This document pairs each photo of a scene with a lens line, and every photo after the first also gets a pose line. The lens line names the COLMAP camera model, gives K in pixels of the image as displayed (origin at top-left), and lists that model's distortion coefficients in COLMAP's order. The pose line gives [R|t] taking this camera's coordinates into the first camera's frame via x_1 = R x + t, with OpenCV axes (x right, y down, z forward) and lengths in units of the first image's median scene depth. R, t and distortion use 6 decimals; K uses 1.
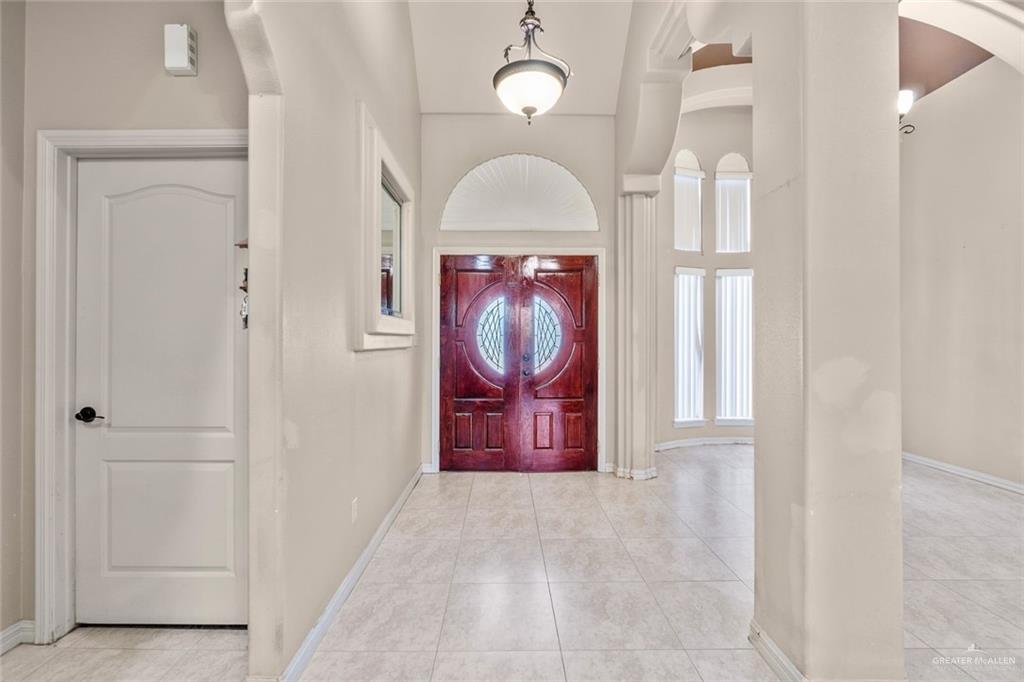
lens RADIAL K [[450.8, 0, 505.7], [0, 450.8, 336.9], [0, 0, 1]] dist [0.002319, -0.000130]
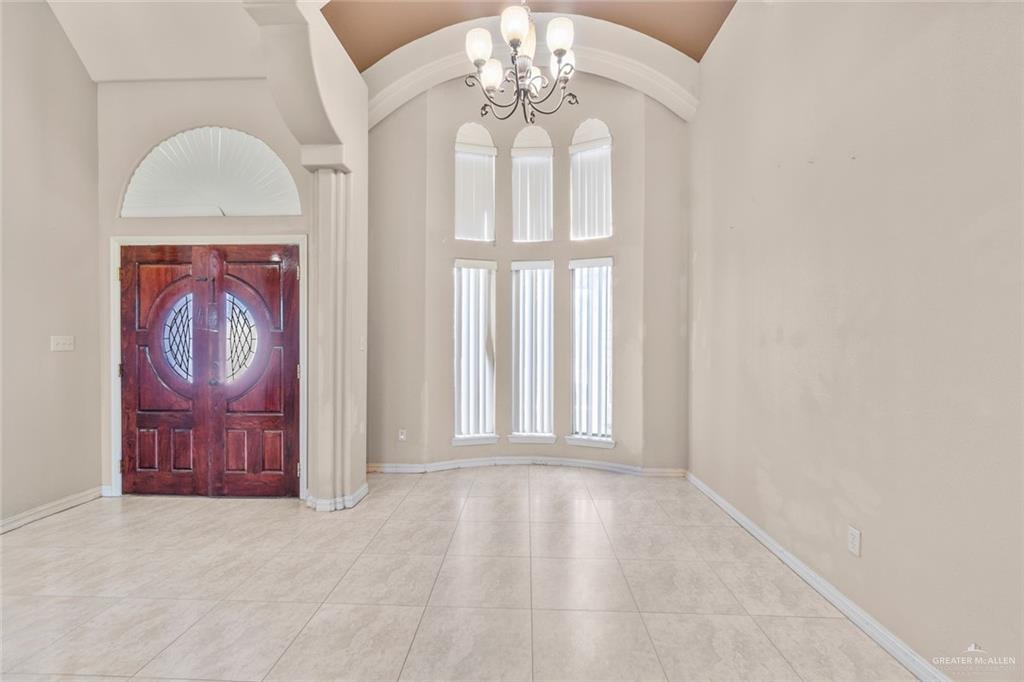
lens RADIAL K [[450.8, 0, 513.5], [0, 450.8, 344.8], [0, 0, 1]] dist [0.002319, -0.000130]
pose [[0.998136, 0.000934, -0.061017, 0.658408], [-0.000309, 0.999947, 0.010252, -0.000474], [0.061023, -0.010214, 0.998084, 0.177572]]
